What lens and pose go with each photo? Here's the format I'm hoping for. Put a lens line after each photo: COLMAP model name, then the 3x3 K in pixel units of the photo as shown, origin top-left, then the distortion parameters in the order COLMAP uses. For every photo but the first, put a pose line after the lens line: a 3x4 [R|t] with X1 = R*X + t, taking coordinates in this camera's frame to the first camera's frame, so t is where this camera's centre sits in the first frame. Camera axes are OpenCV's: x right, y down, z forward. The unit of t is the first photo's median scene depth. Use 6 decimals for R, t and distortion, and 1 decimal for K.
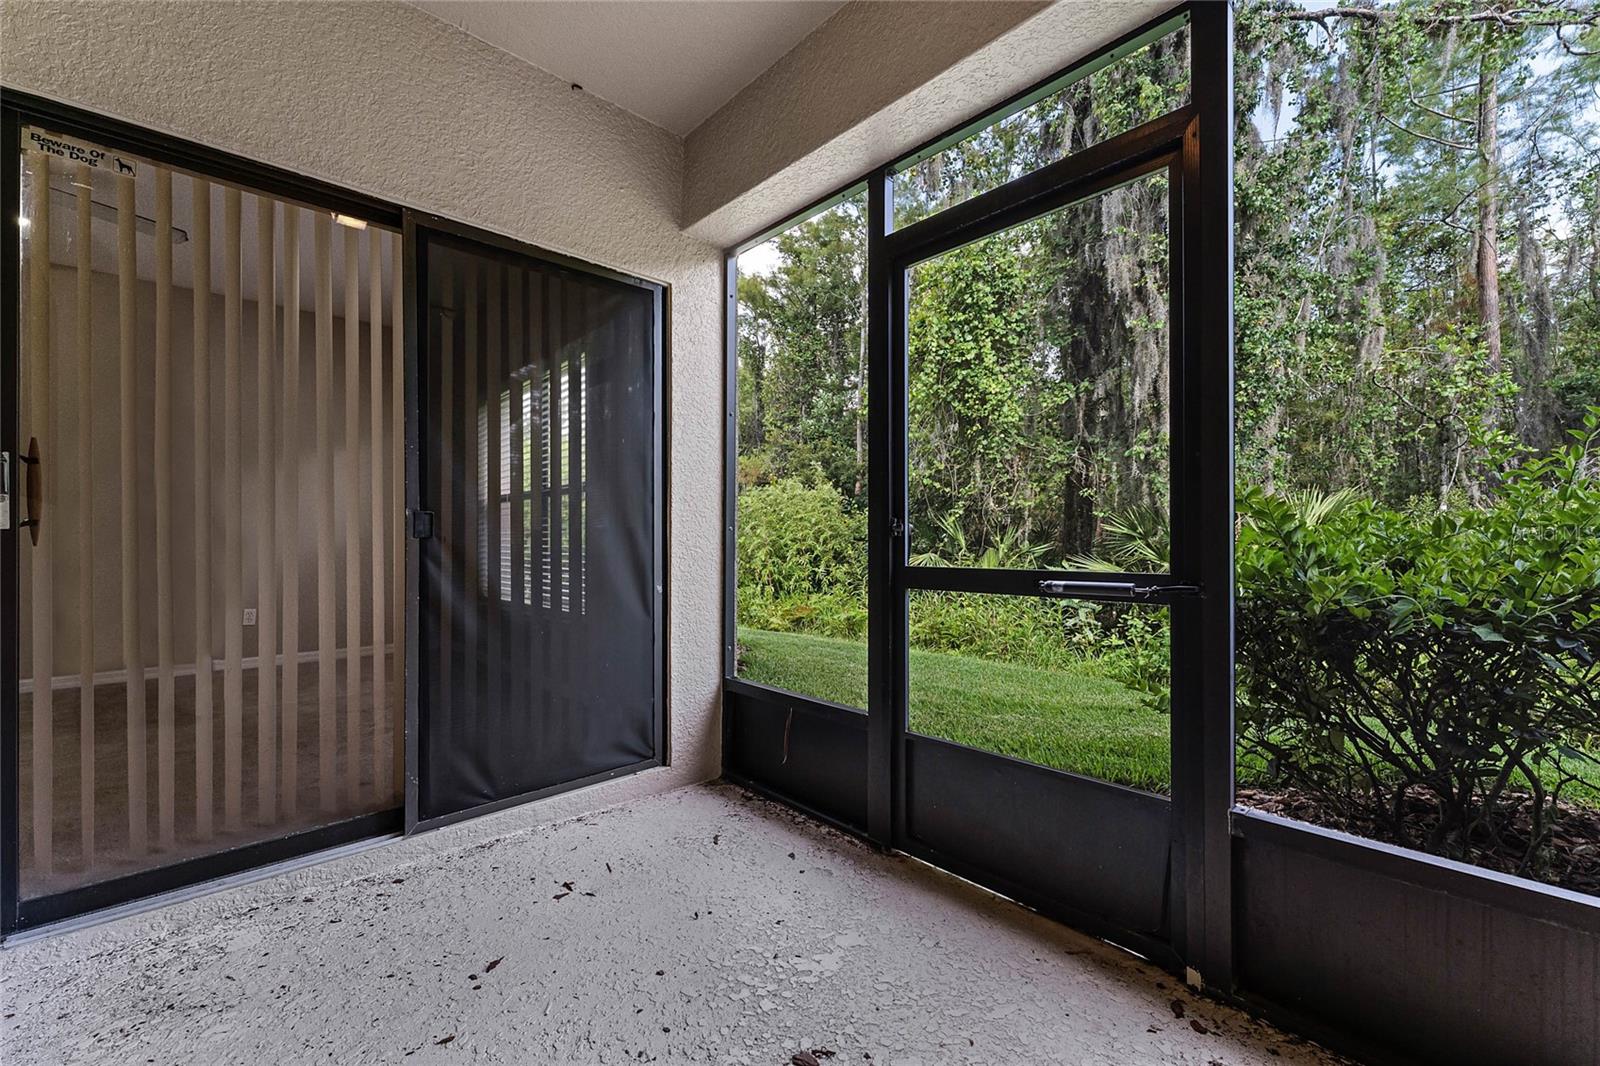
lens RADIAL K [[641.6, 0, 798.8], [0, 641.6, 535.7], [0, 0, 1]] dist [0.000794, 0.000076]
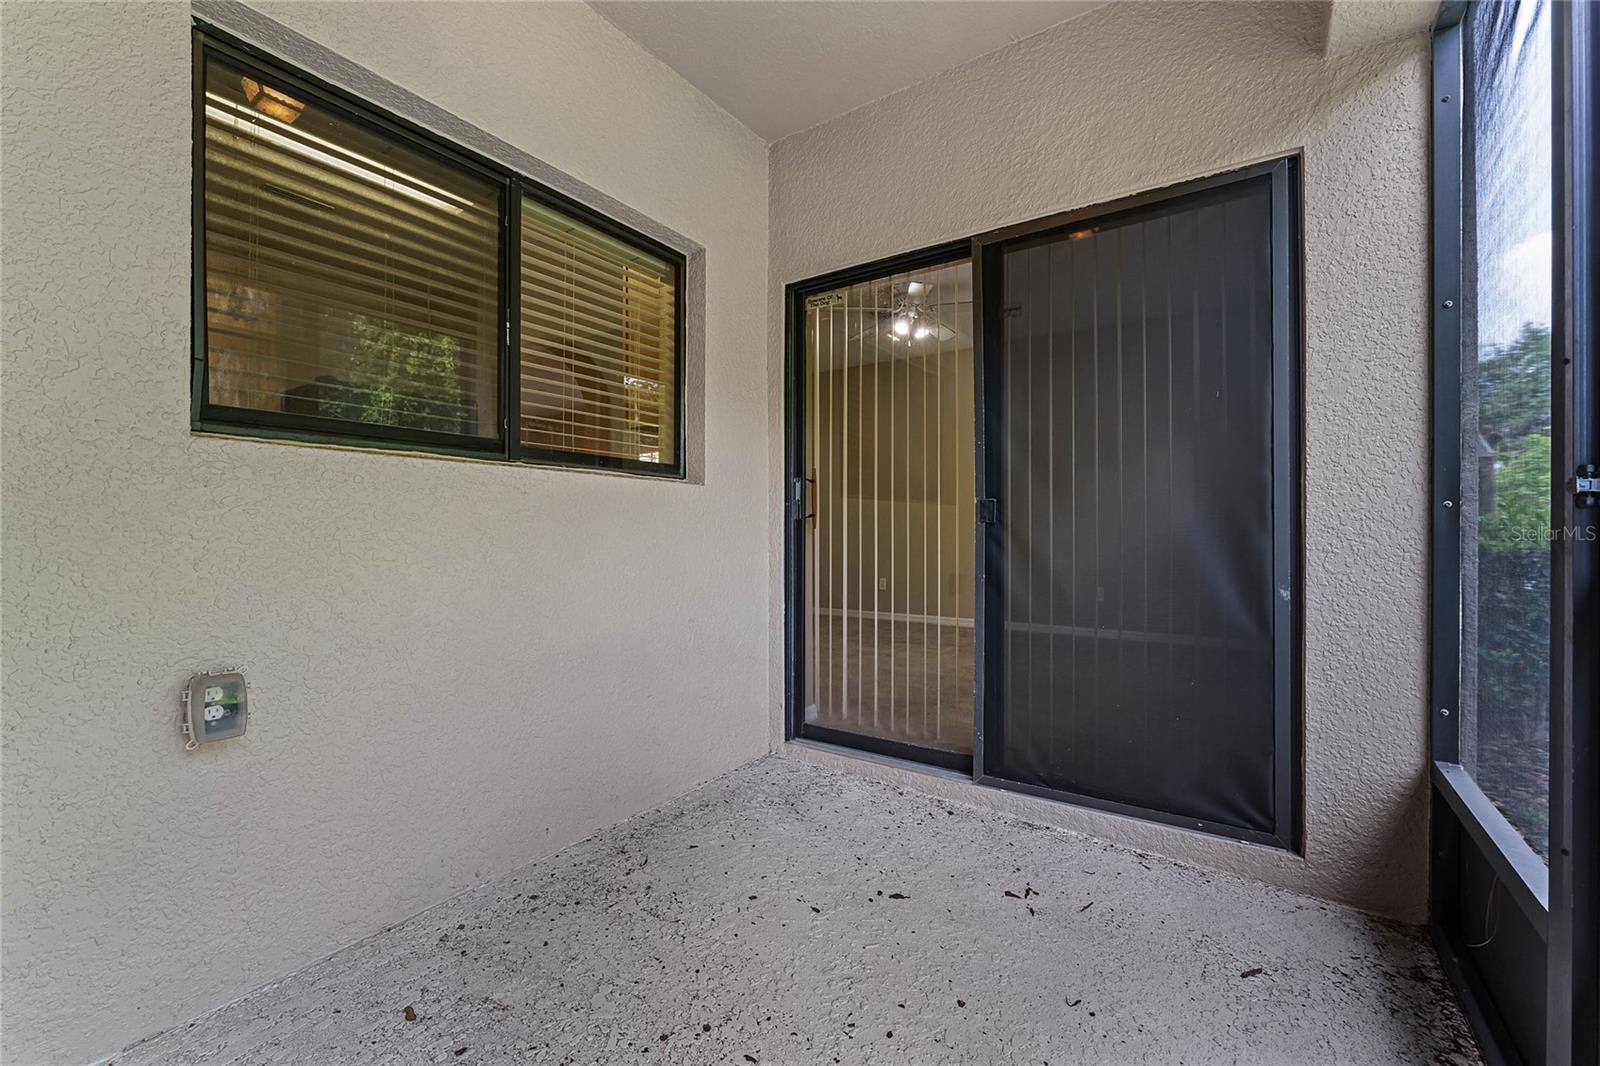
lens RADIAL K [[661.1, 0, 801.5], [0, 661.1, 528.9], [0, 0, 1]] dist [-0.003889, -0.000661]
pose [[0.227317, -0.002705, -0.973817, 0.438999], [0.000661, 0.999996, -0.002623, 0.016003], [0.973821, -0.000047, 0.227318, 0.401119]]
